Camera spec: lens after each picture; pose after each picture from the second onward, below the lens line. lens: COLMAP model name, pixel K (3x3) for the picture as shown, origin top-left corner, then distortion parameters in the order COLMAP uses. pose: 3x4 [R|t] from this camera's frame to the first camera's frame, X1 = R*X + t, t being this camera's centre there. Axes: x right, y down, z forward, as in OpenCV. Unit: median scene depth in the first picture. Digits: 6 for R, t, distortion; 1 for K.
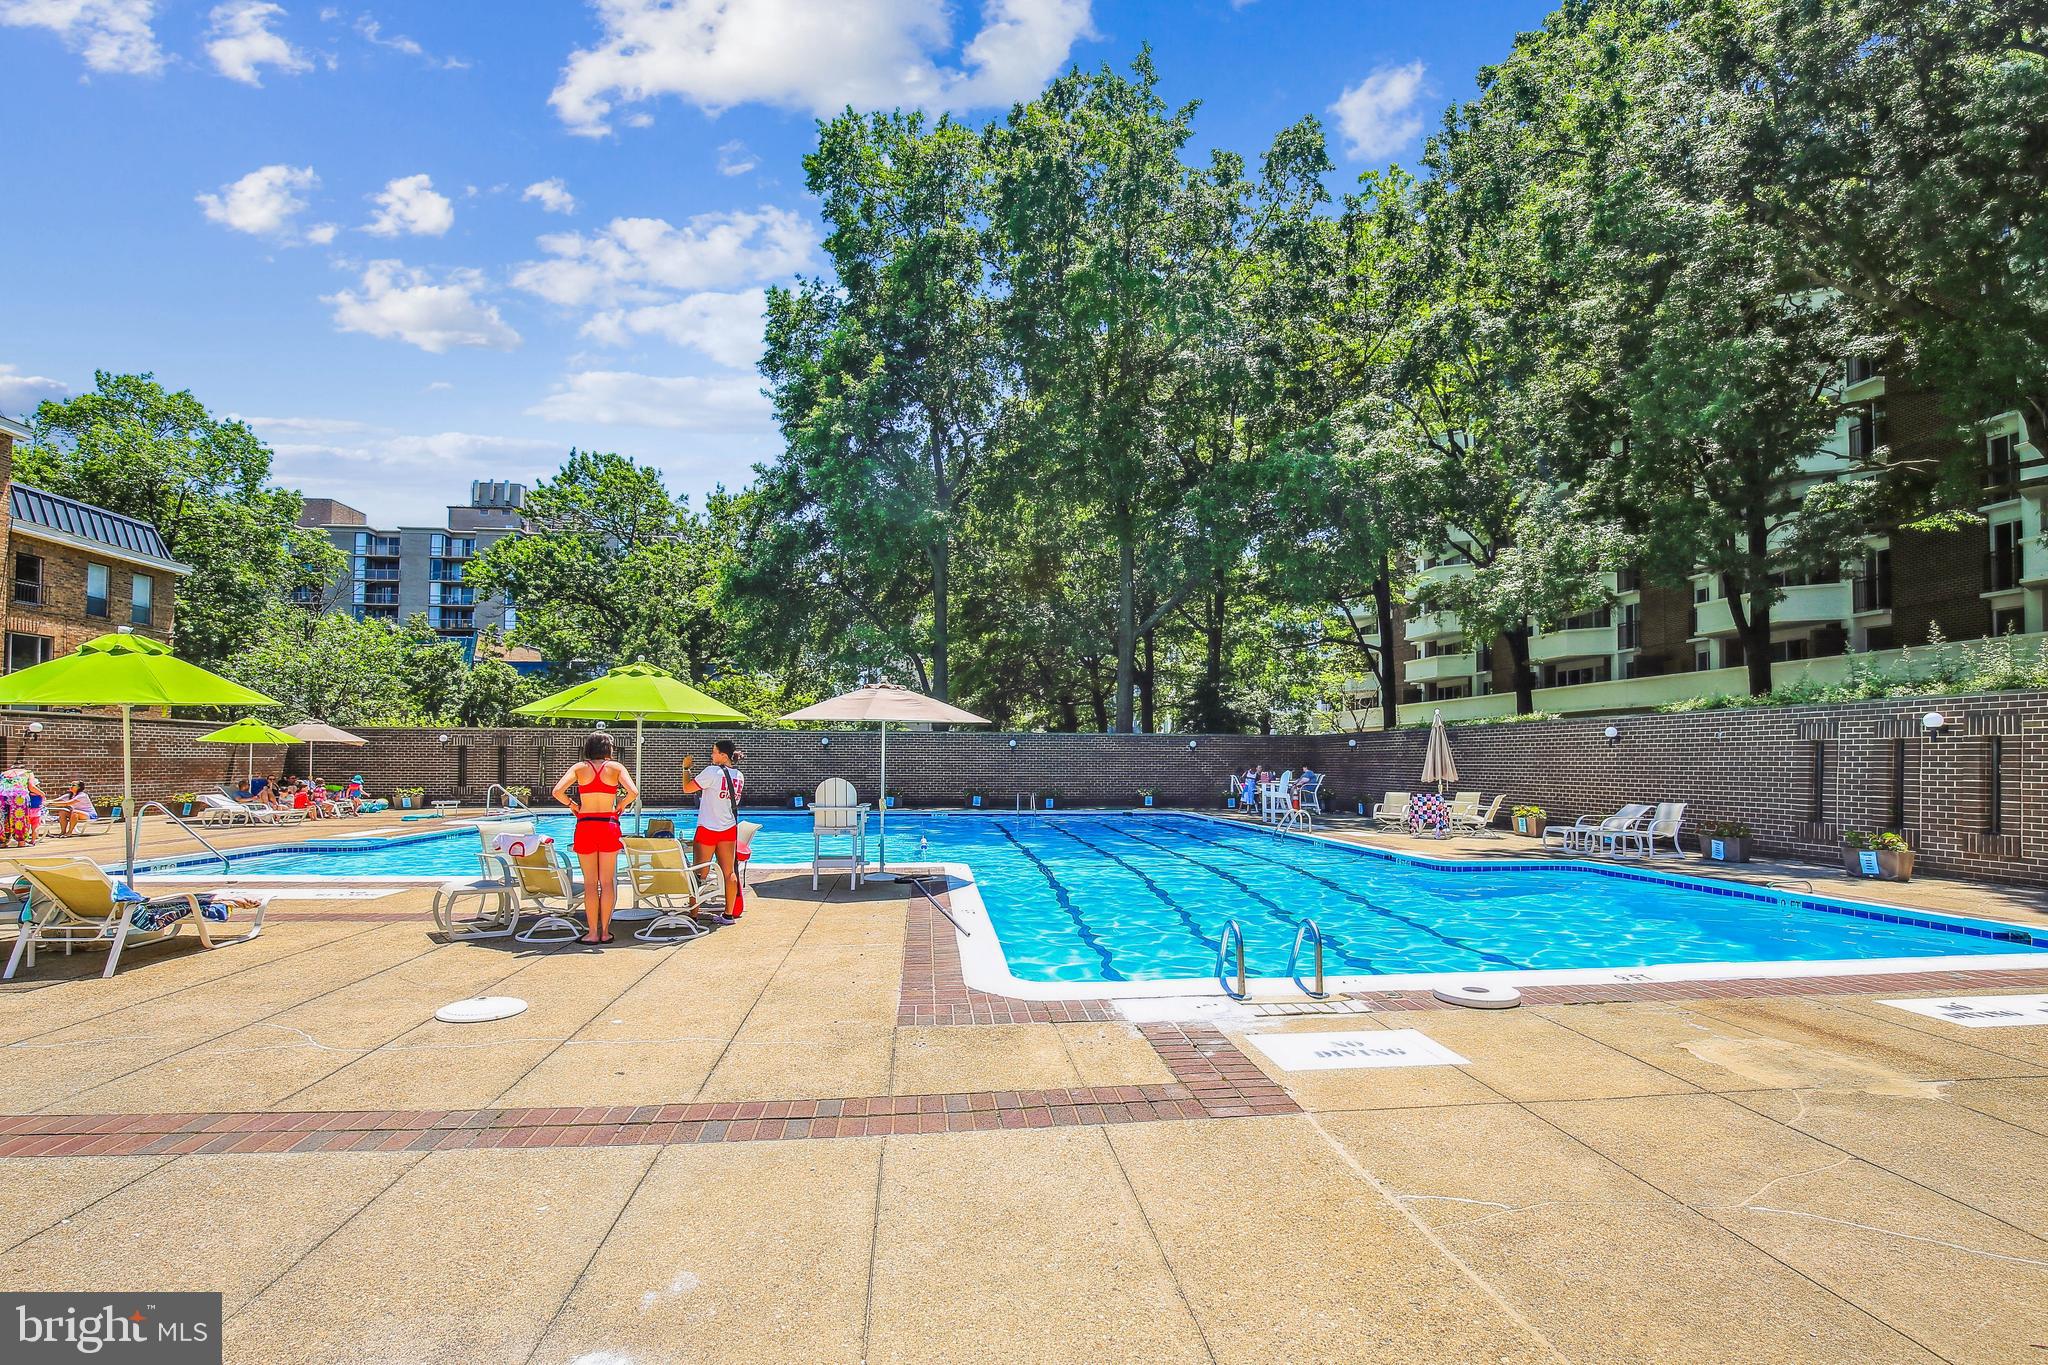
lens RADIAL K [[984.8, 0, 995.4], [0, 984.8, 730.1], [0, 0, 1]] dist [-0.028483, 0.001628]
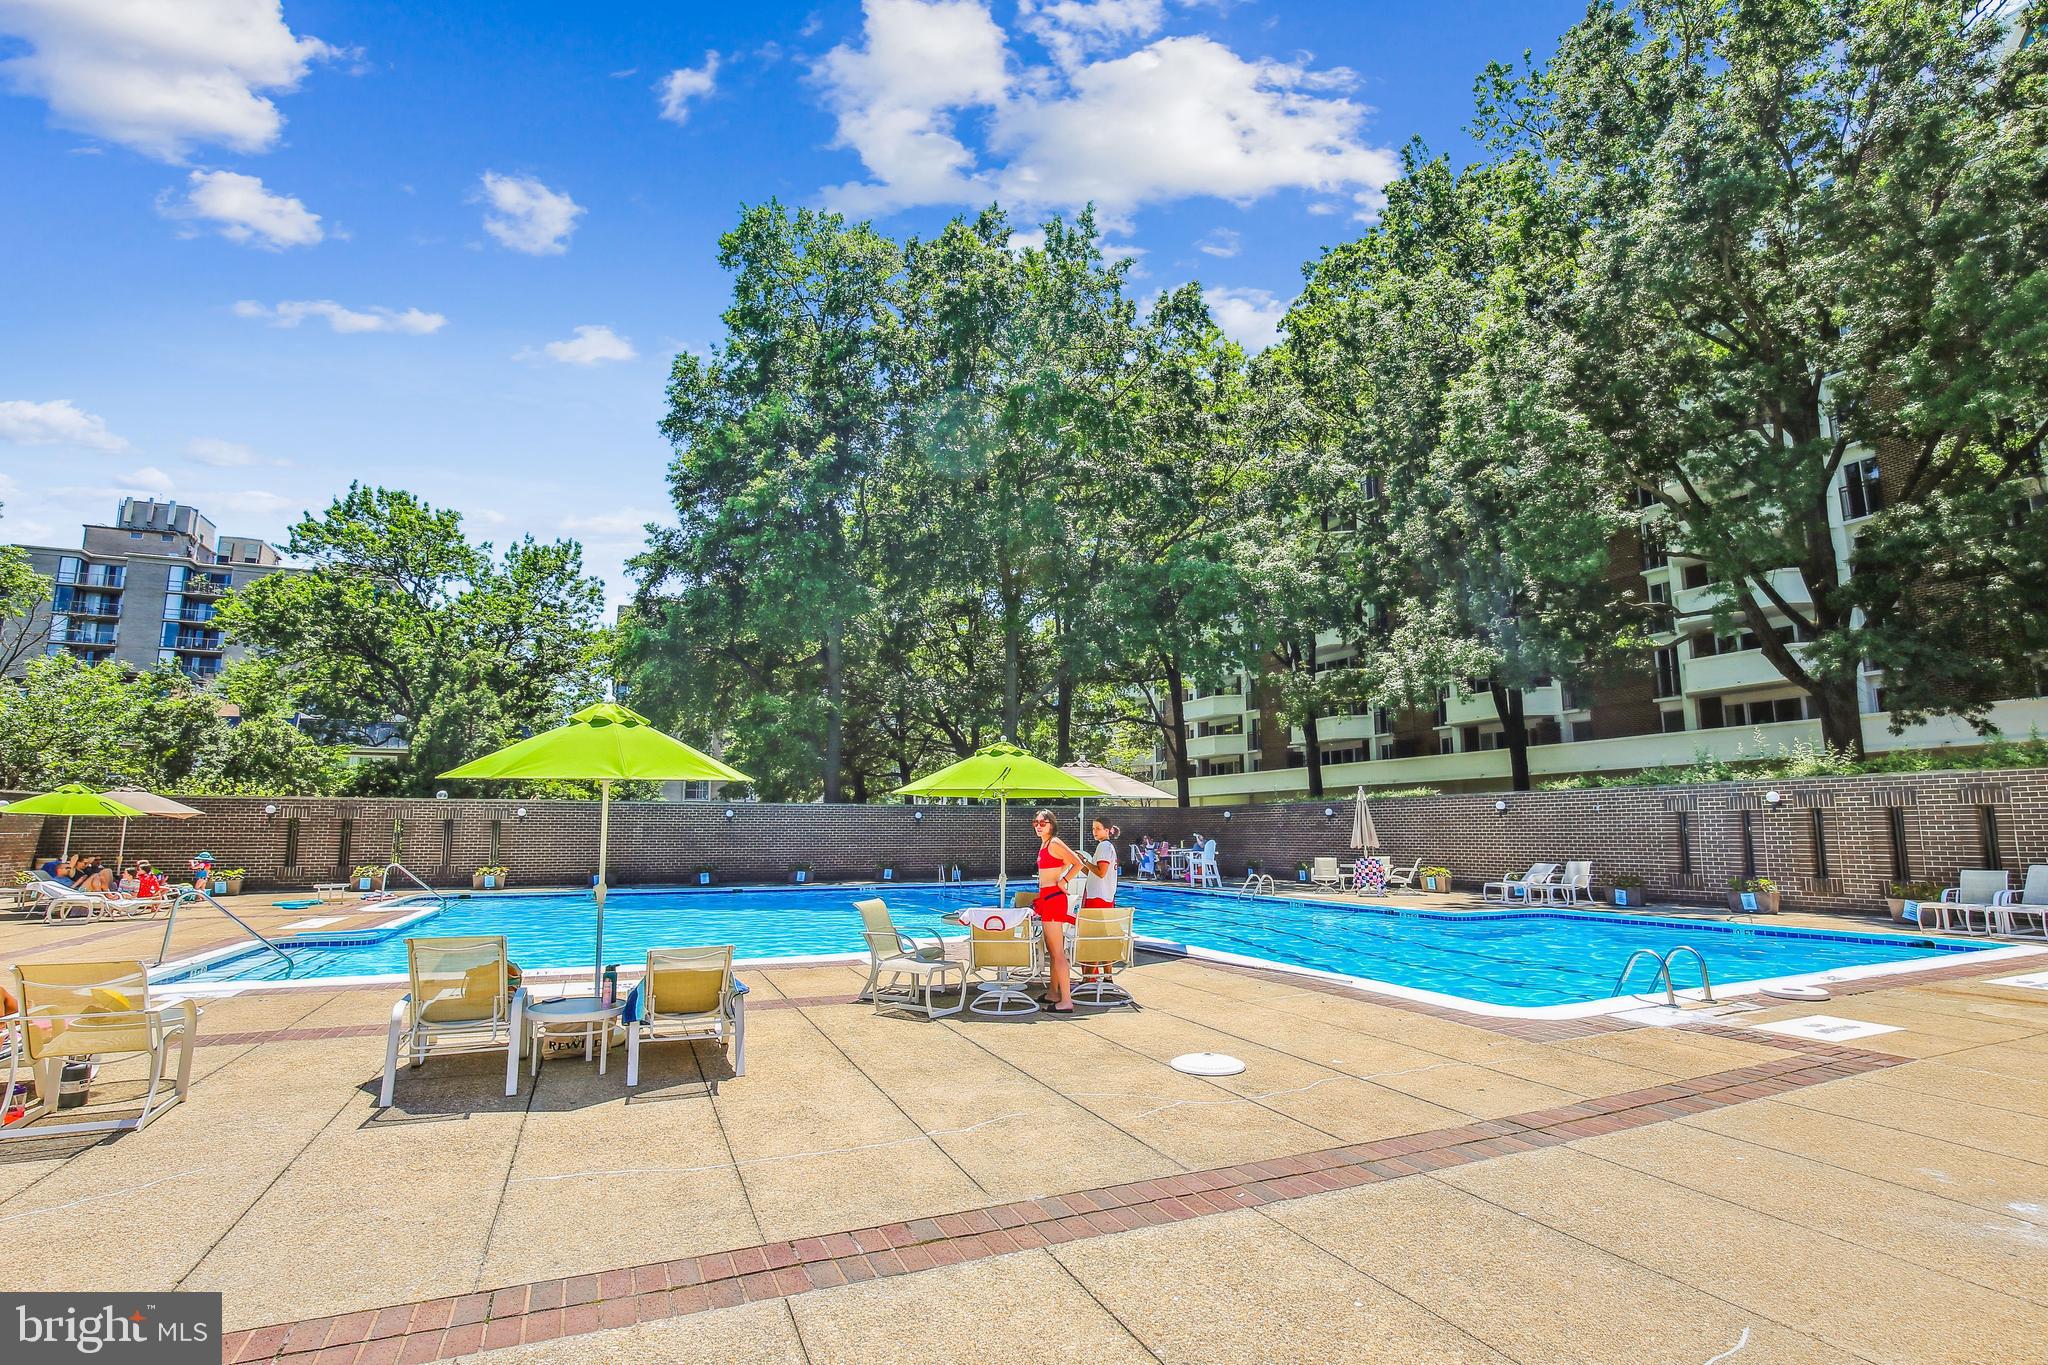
lens RADIAL K [[984.8, 0, 1018.4], [0, 984.8, 678.6], [0, 0, 1]] dist [-0.028483, 0.001628]
pose [[0.951083, 0.040334, 0.306290, -0.226746], [-0.002330, 0.992349, -0.123442, -0.002100], [-0.308925, 0.116690, 0.943901, -0.007120]]
